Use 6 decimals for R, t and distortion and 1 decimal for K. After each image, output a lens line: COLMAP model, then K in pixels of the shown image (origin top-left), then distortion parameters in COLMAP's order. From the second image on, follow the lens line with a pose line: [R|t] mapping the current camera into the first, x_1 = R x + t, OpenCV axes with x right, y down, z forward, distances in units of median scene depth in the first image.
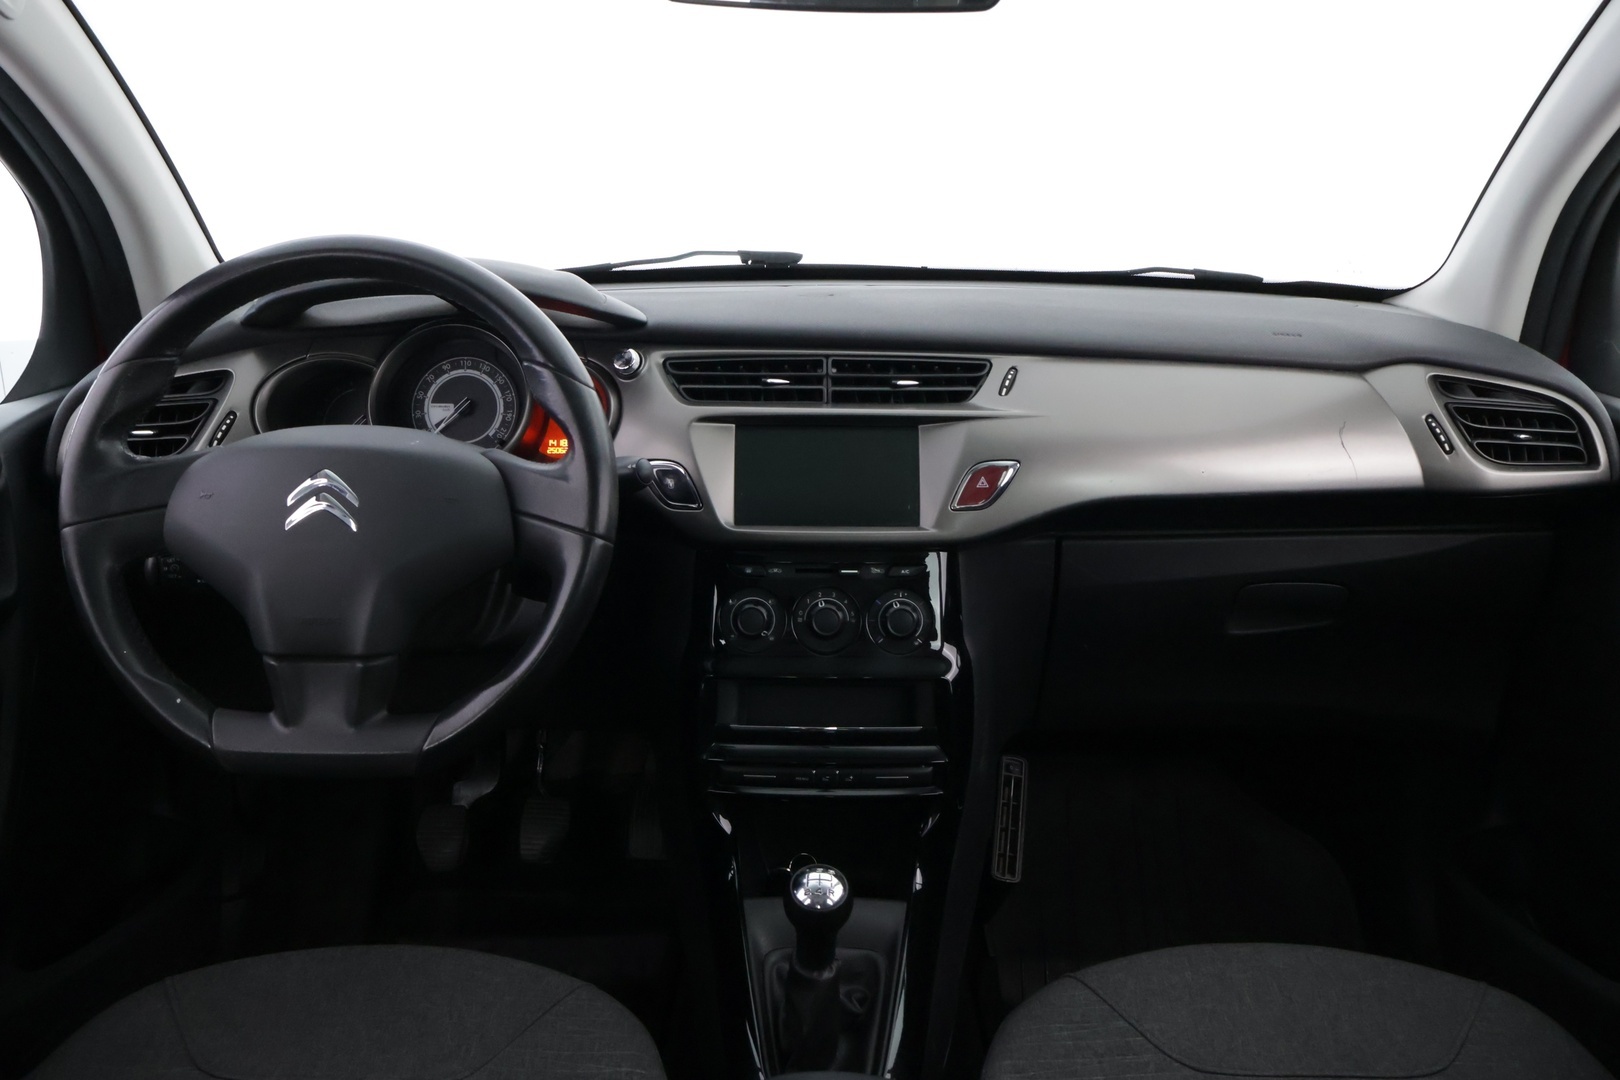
lens RADIAL K [[1332.8, 0, 810.0], [0, 1332.8, 540.0], [0, 0, 1]] dist [0.004056, -0.001897]
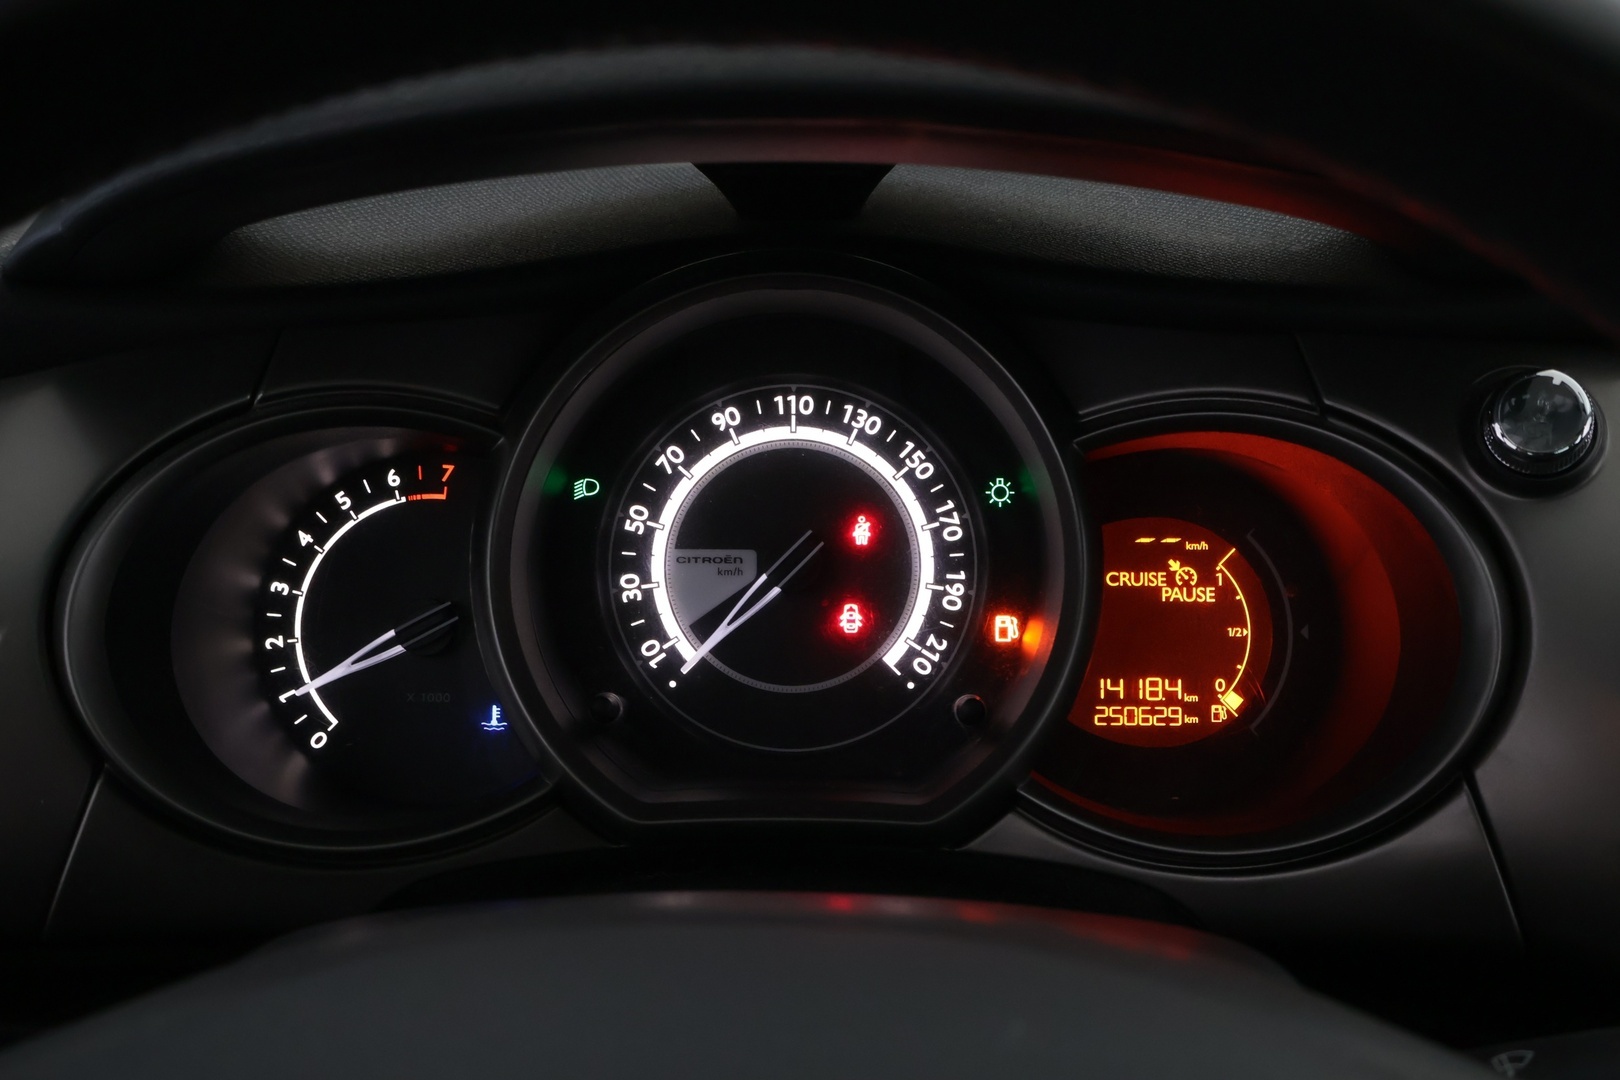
lens RADIAL K [[1949.1, 0, 810.0], [0, 1949.1, 540.0], [0, 0, 1]] dist [-0.009217, 0.036312]
pose [[0.998334, -0.006102, -0.057370, -0.233316], [0.005061, 0.999820, -0.018281, -0.097242], [0.057472, 0.017961, 0.998186, 0.589777]]
